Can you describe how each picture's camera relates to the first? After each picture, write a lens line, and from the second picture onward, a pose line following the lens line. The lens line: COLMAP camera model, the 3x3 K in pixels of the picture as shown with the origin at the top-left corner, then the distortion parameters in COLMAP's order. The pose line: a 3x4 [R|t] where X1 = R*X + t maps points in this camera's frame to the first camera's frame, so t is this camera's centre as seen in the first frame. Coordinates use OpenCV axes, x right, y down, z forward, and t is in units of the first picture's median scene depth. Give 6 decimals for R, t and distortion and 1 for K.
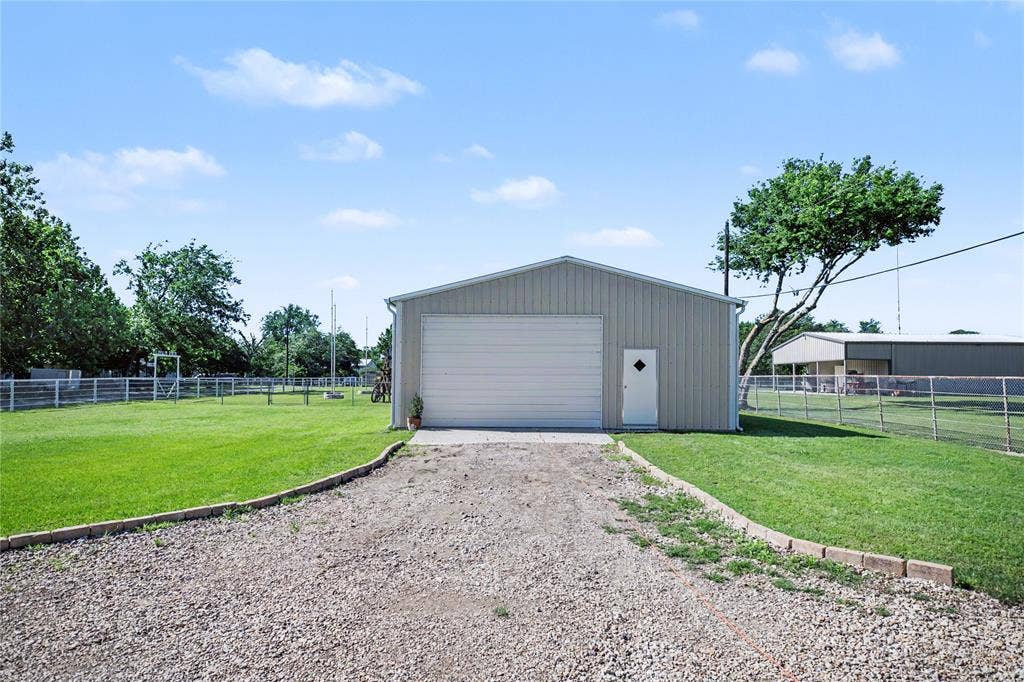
lens RADIAL K [[684.9, 0, 512.0], [0, 684.9, 341.0], [0, 0, 1]] dist [-0.006803, -0.001574]
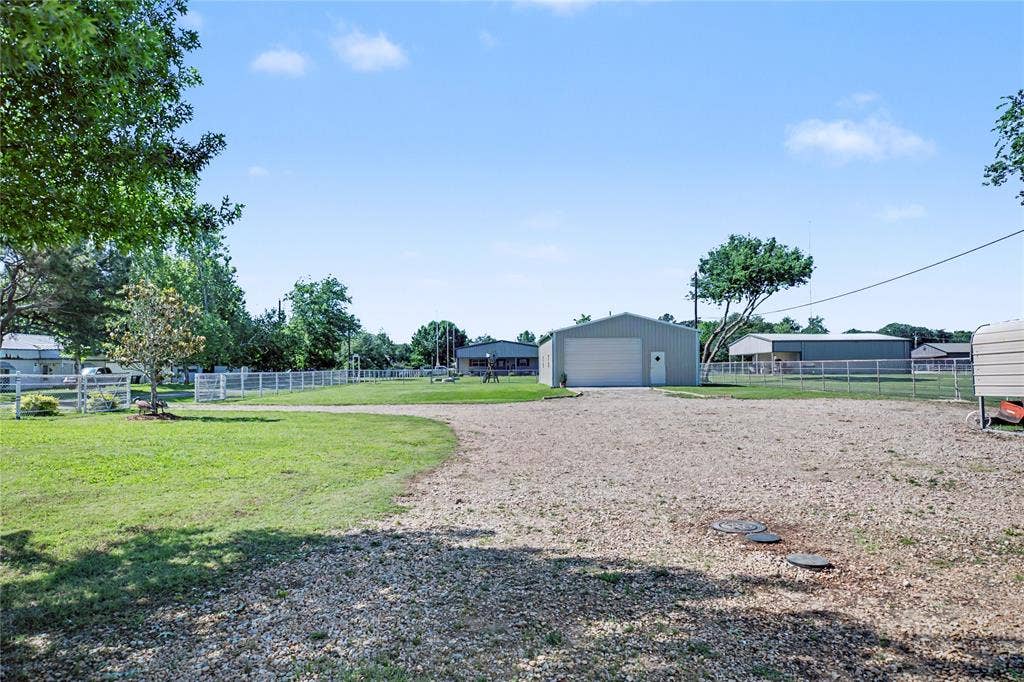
lens RADIAL K [[684.9, 0, 512.0], [0, 684.9, 341.0], [0, 0, 1]] dist [-0.006803, -0.001574]
pose [[0.999228, -0.014763, 0.036408, -0.193672], [0.014353, 0.999831, 0.011499, -0.029110], [-0.036572, -0.010967, 0.999271, -0.642904]]
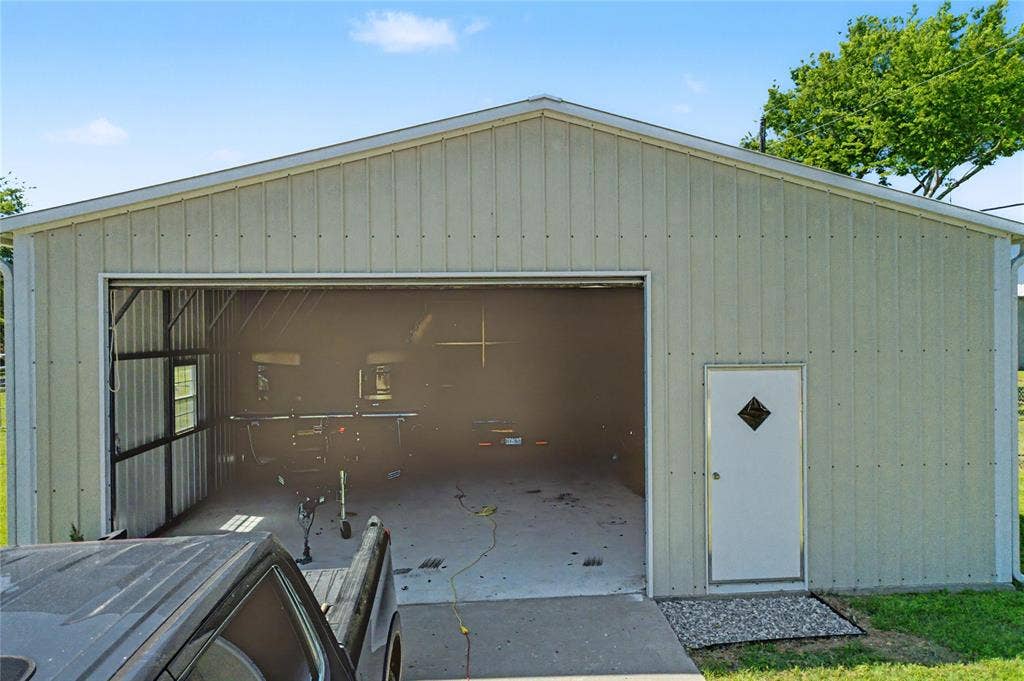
lens RADIAL K [[722.0, 0, 512.0], [0, 722.0, 340.5], [0, 0, 1]] dist [-0.000117, 0.000640]
pose [[0.996639, -0.018735, 0.079742, 0.018019], [0.013068, 0.997390, 0.071005, -0.014519], [-0.080864, -0.069724, 0.994283, 0.314697]]
